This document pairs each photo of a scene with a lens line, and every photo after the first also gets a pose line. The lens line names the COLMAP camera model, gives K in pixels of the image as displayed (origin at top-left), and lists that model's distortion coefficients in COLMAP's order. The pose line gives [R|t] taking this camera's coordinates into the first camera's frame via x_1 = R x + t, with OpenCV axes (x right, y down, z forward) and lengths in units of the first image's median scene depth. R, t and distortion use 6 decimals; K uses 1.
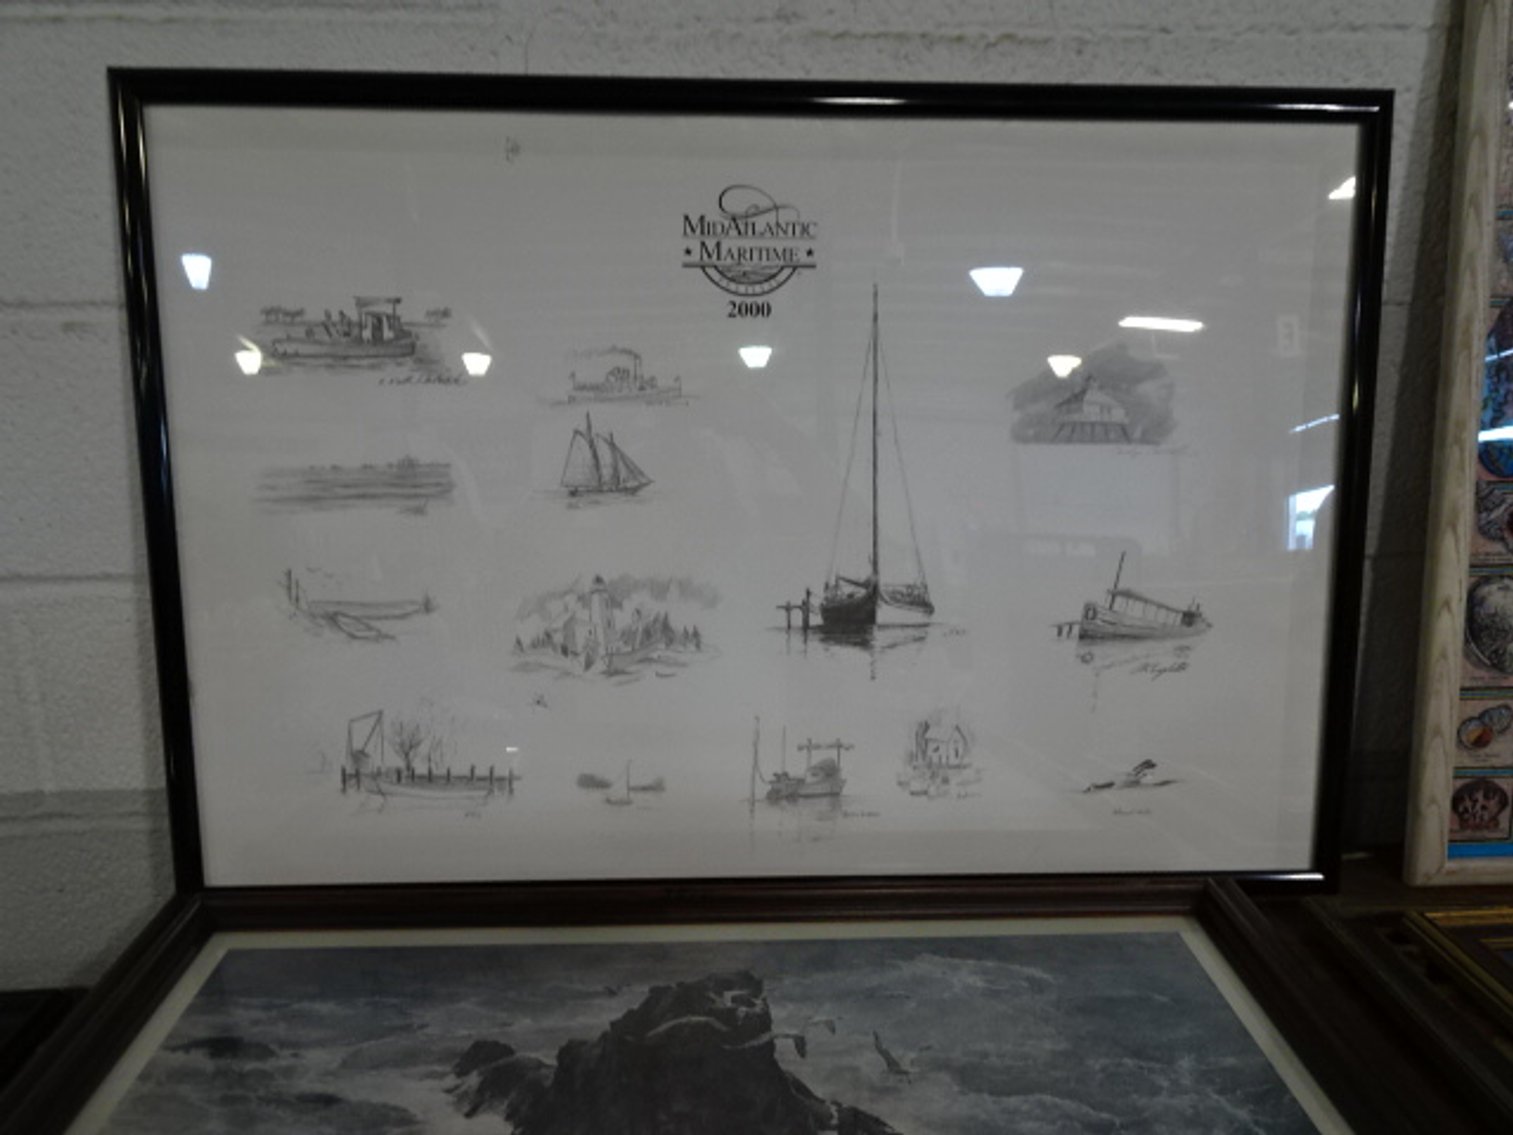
lens RADIAL K [[1078.9, 0, 756.5], [0, 1078.9, 570.7], [0, 0, 1]] dist [0.009938, -0.006795]
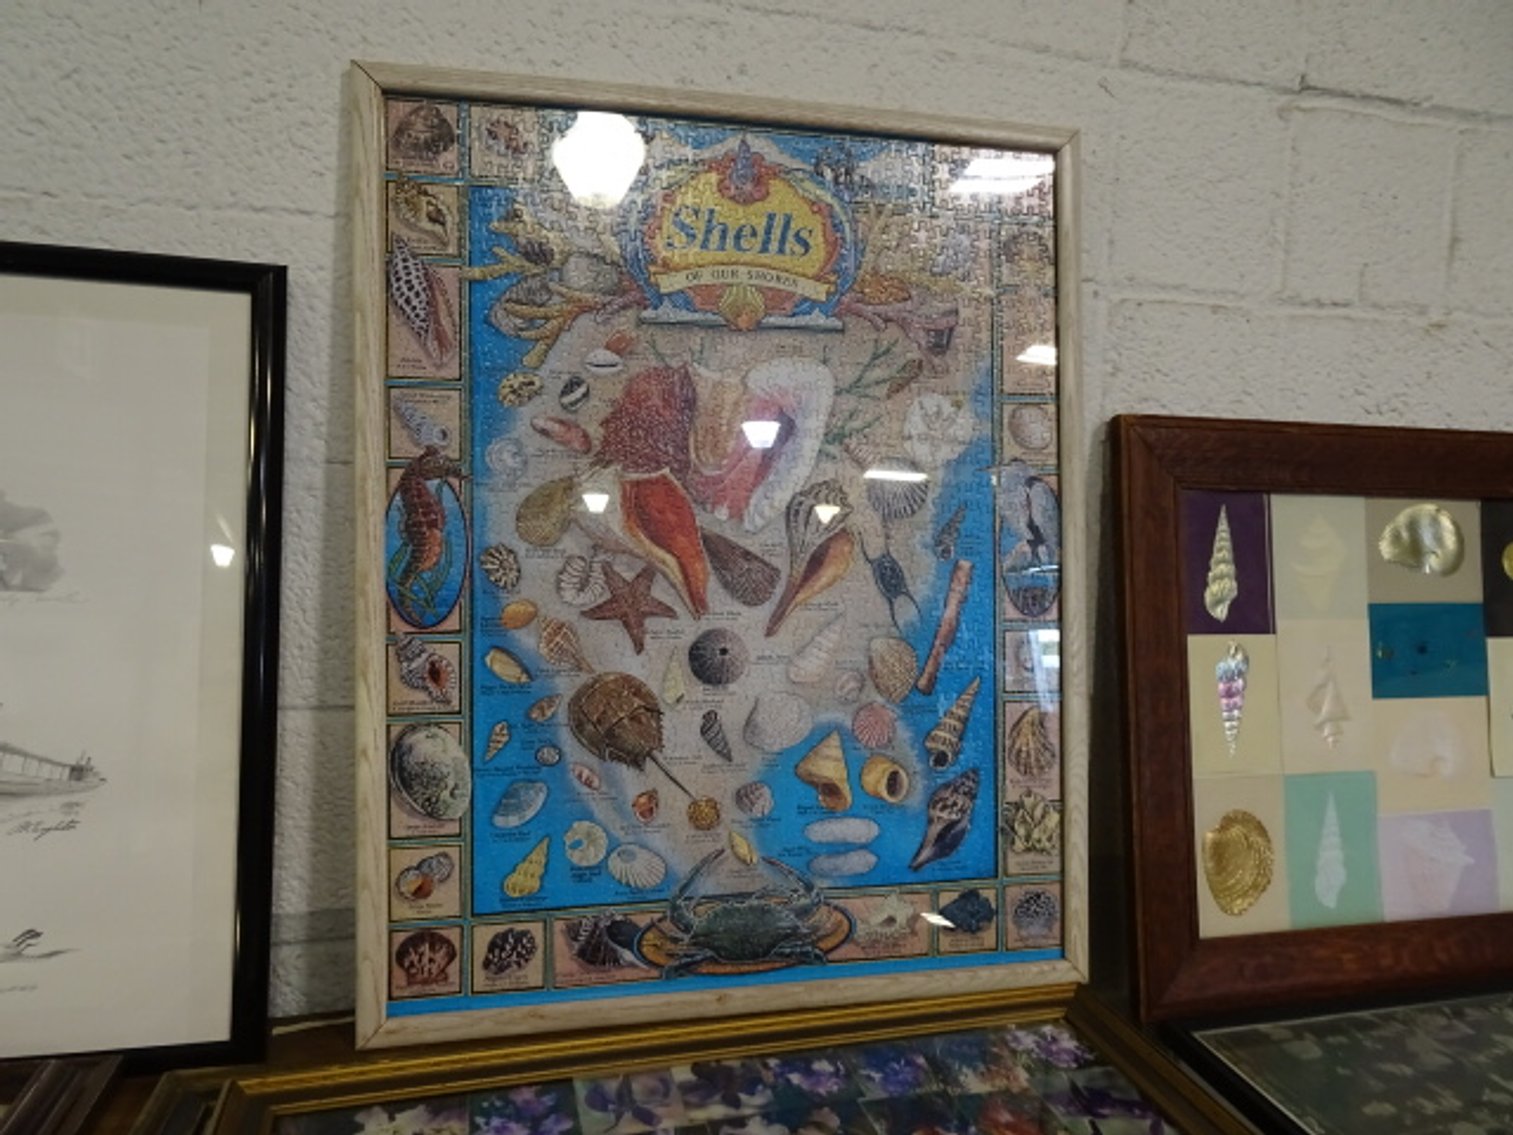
lens RADIAL K [[1078.9, 0, 756.2], [0, 1078.9, 563.5], [0, 0, 1]] dist [0.009938, -0.006795]
pose [[0.978189, 0.019792, 0.206772, 0.780784], [0.013202, 0.987514, -0.156979, 0.019463], [-0.207298, 0.156285, 0.965714, -0.079003]]
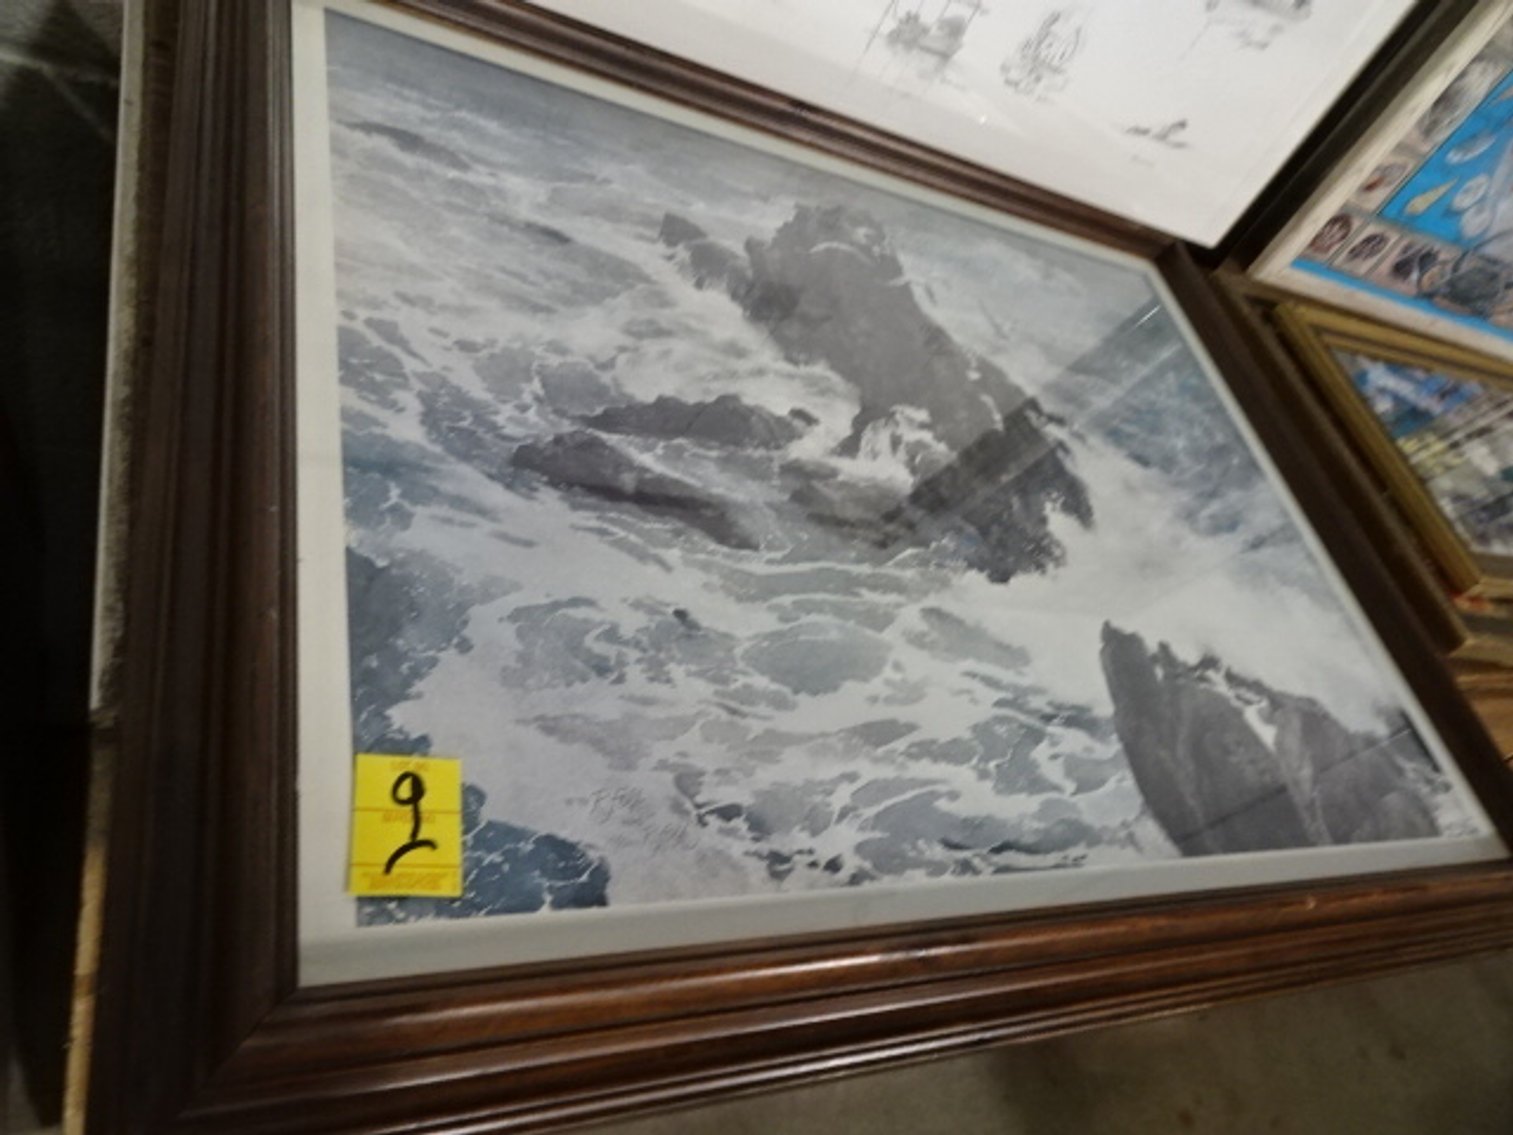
lens RADIAL K [[1078.9, 0, 750.6], [0, 1078.9, 568.6], [0, 0, 1]] dist [0.009938, -0.006795]
pose [[0.872337, 0.111492, 0.476024, -0.494721], [-0.389138, 0.747766, 0.537976, 0.097403], [-0.295974, -0.654534, 0.695689, 0.072991]]
